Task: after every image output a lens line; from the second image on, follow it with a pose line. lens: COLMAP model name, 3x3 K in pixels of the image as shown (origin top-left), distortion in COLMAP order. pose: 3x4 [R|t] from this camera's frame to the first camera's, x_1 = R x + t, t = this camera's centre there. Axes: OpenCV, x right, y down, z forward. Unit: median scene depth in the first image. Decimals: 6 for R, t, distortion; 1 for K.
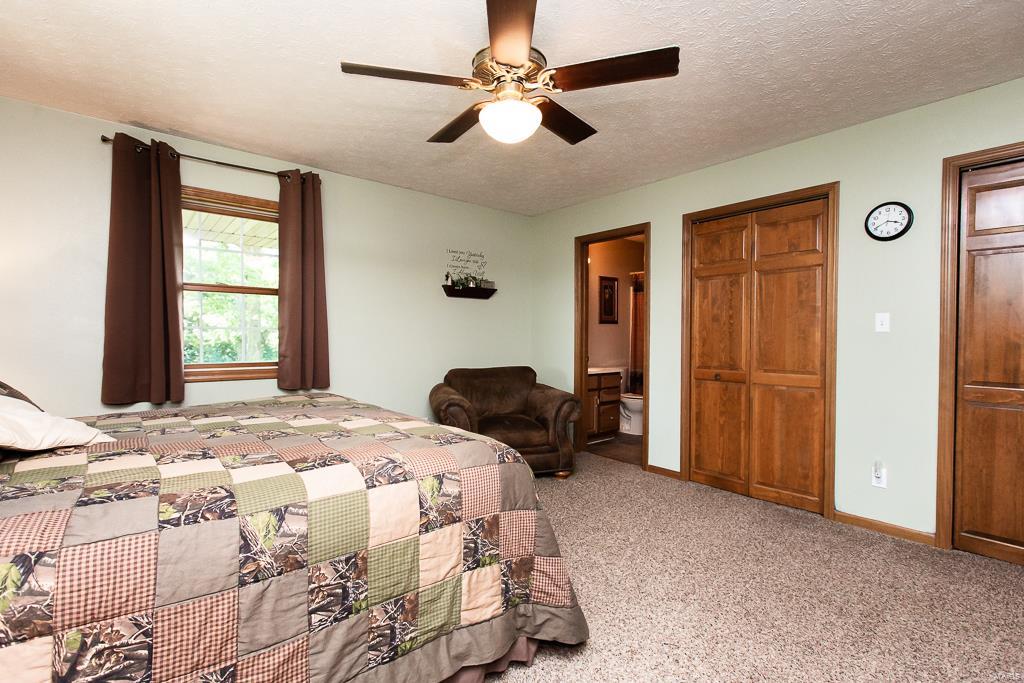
lens RADIAL K [[468.9, 0, 512.0], [0, 468.9, 341.5], [0, 0, 1]] dist [0.002202, 0.000327]
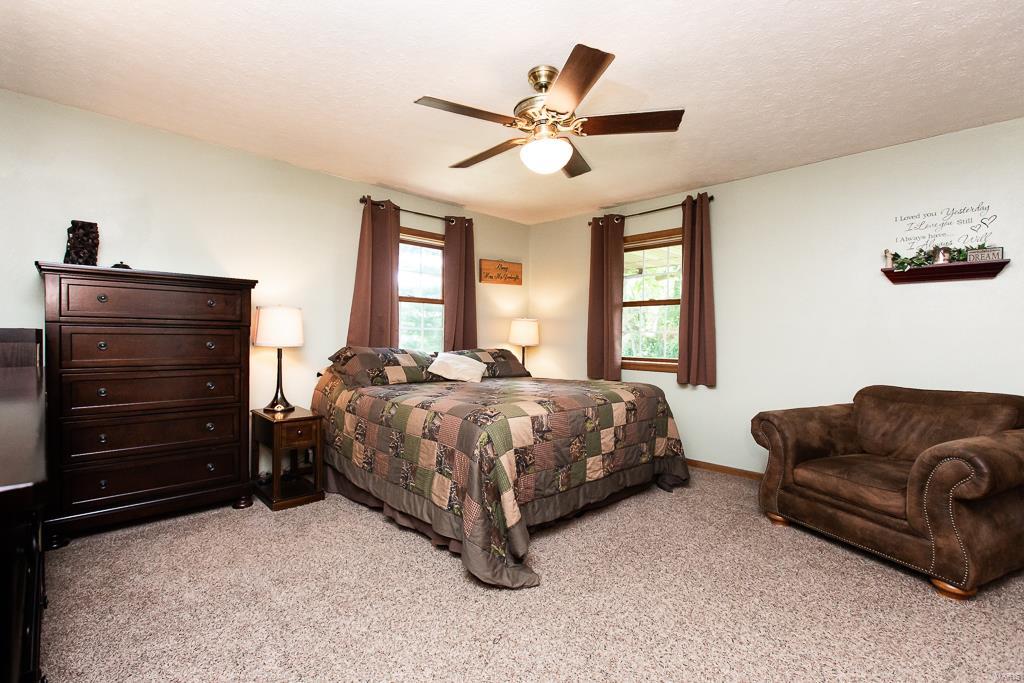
lens RADIAL K [[456.2, 0, 486.4], [0, 456.2, 335.7], [0, 0, 1]] dist [-0.001781, -0.000059]
pose [[0.060229, -0.005559, -0.998169, 0.647754], [-0.022627, 0.999720, -0.006933, 0.000976], [0.997928, 0.023003, 0.060087, 0.441001]]
